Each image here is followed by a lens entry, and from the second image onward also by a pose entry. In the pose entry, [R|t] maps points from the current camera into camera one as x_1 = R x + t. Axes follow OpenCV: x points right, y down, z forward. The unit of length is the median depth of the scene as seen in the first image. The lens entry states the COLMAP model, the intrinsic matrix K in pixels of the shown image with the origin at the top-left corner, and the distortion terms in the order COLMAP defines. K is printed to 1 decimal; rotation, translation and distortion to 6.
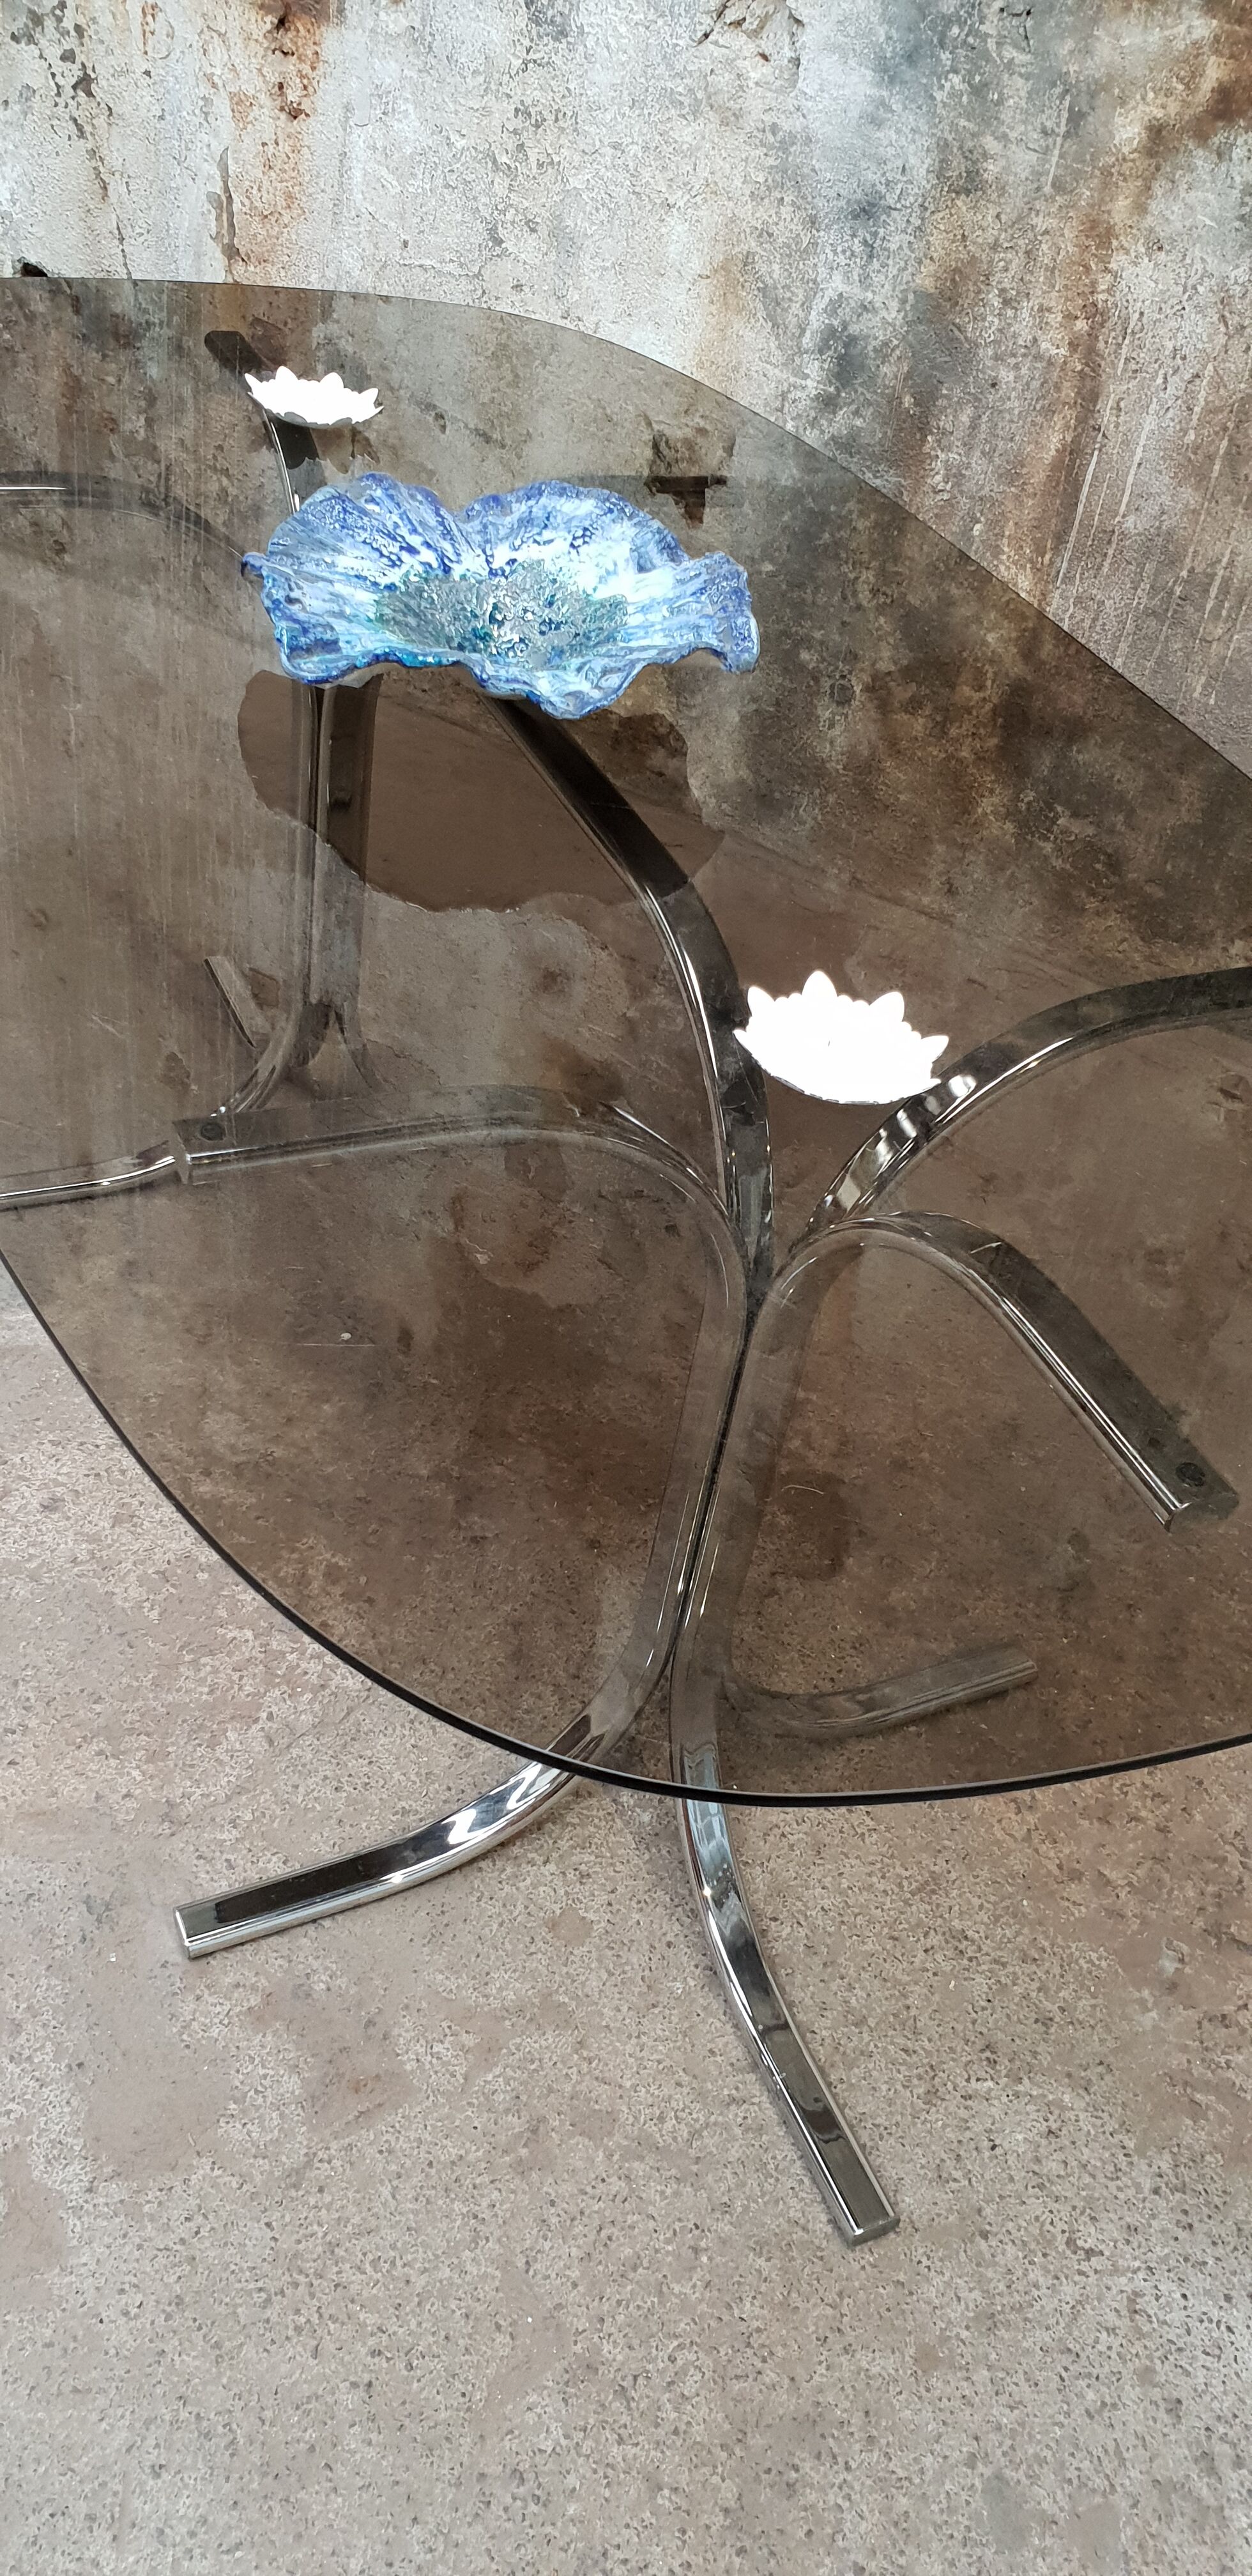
lens RADIAL K [[1998.6, 0, 679.5], [0, 1998.6, 1286.7], [0, 0, 1]] dist [0.020009, -0.005288]
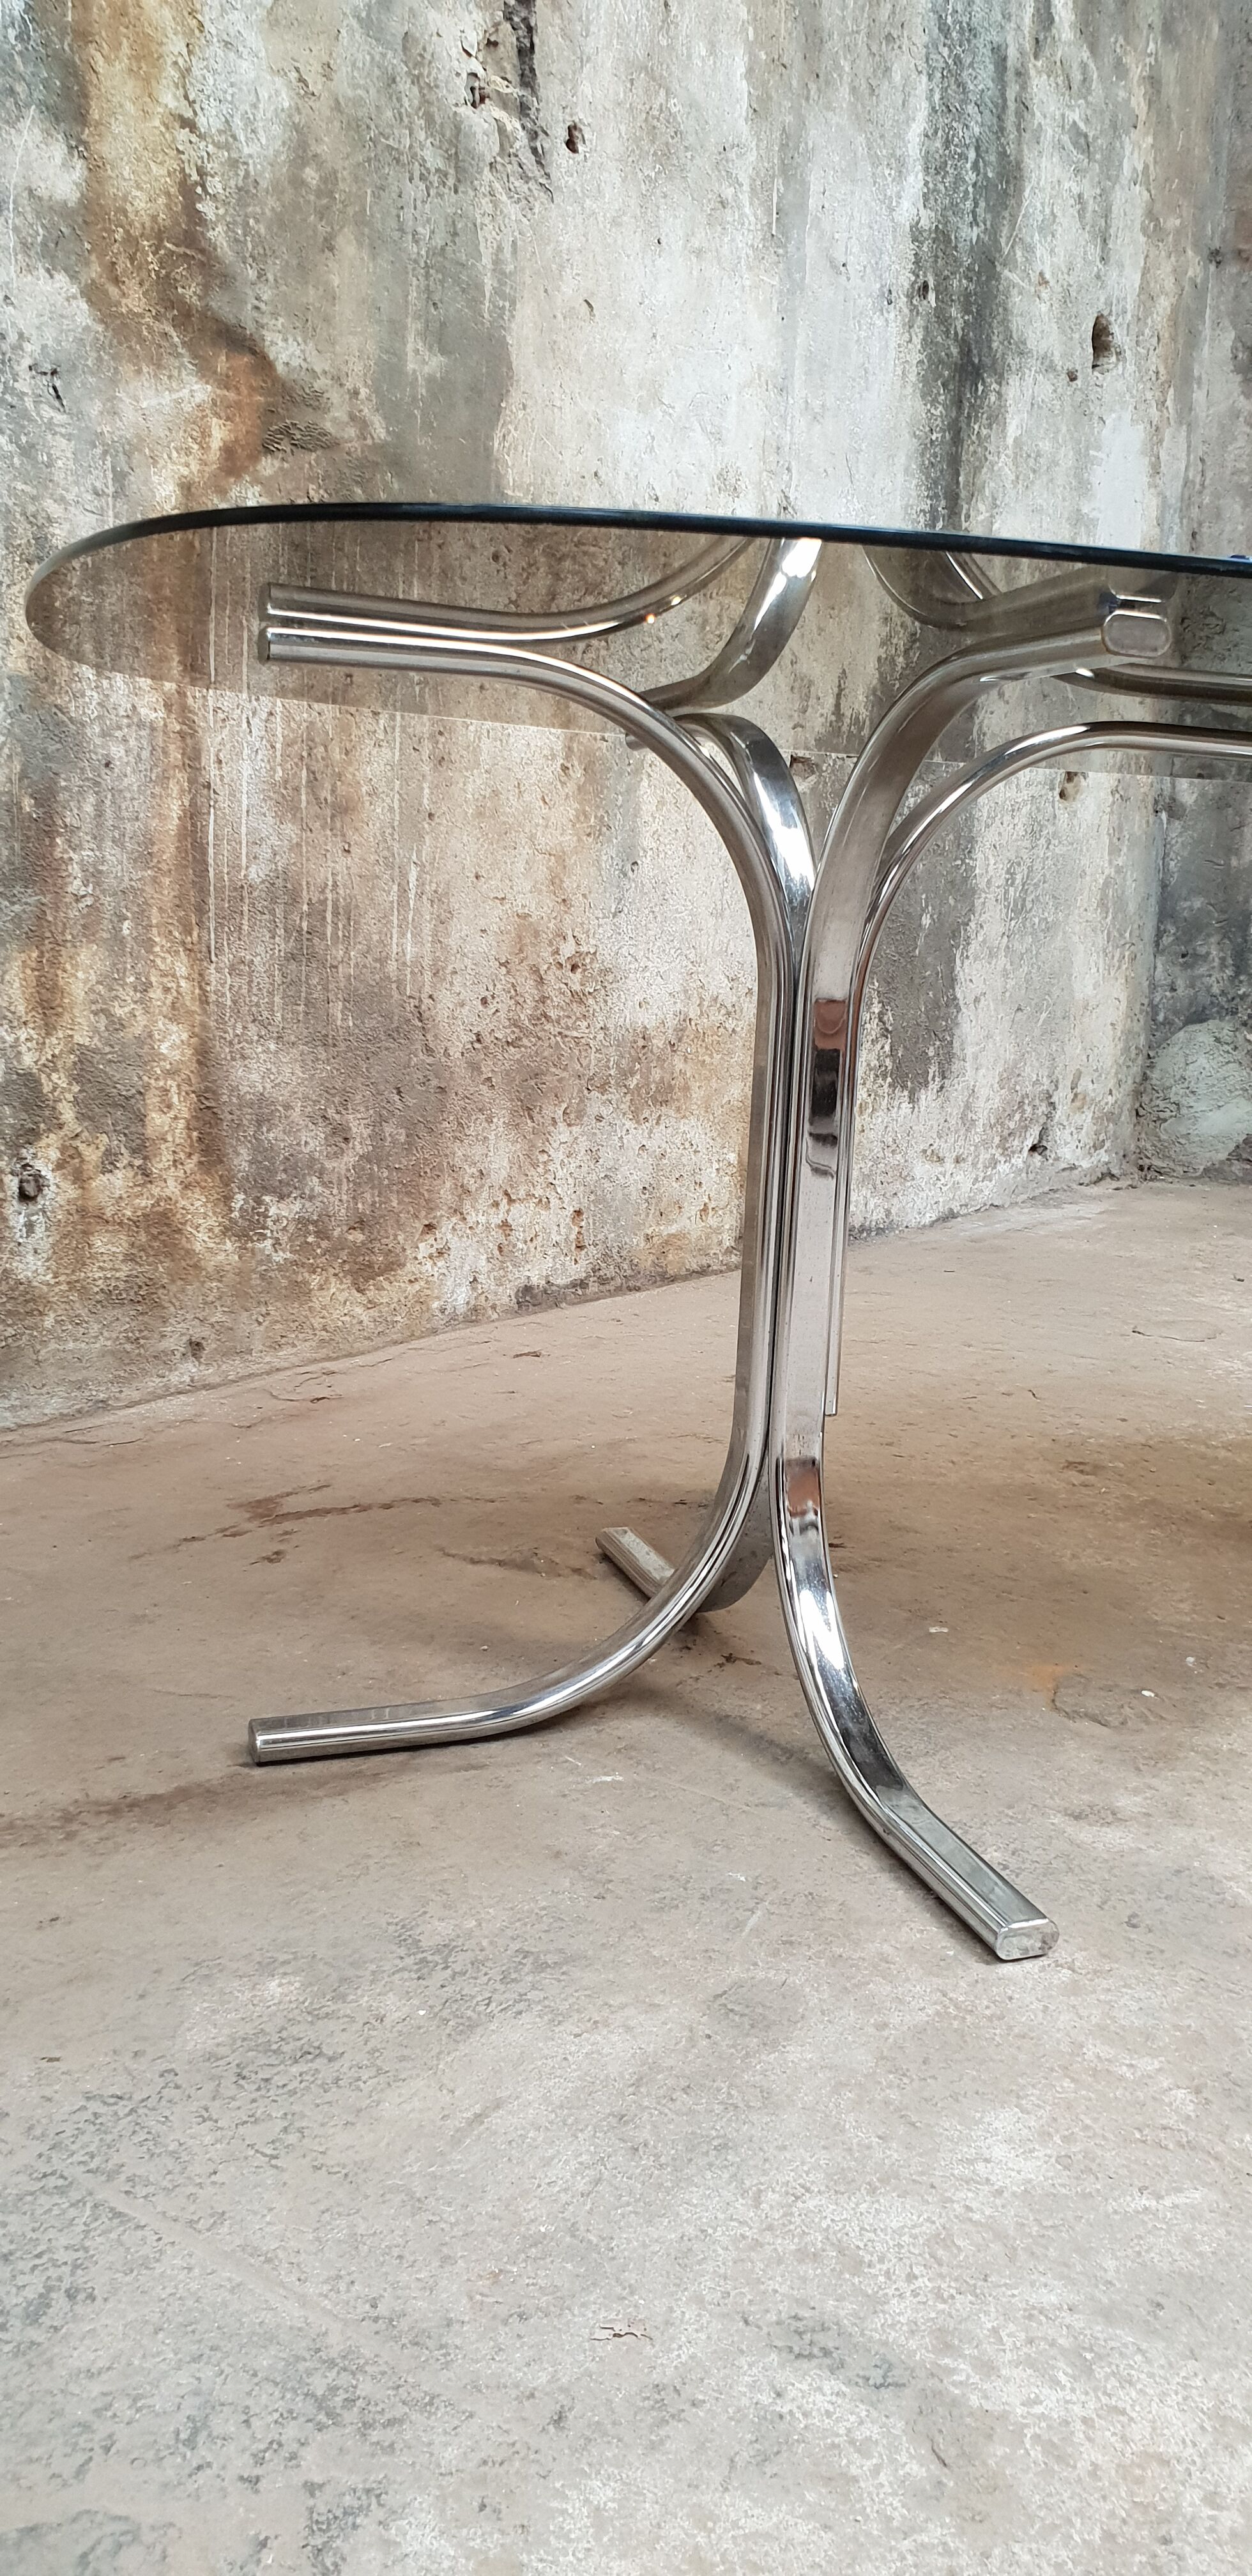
lens RADIAL K [[1998.6, 0, 678.5], [0, 1998.6, 1305.2], [0, 0, 1]] dist [0.020009, -0.005288]
pose [[0.095644, -0.337290, 0.936530, -0.743443], [0.621284, 0.755316, 0.208577, -0.312839], [-0.777726, 0.561902, 0.281794, 0.724230]]
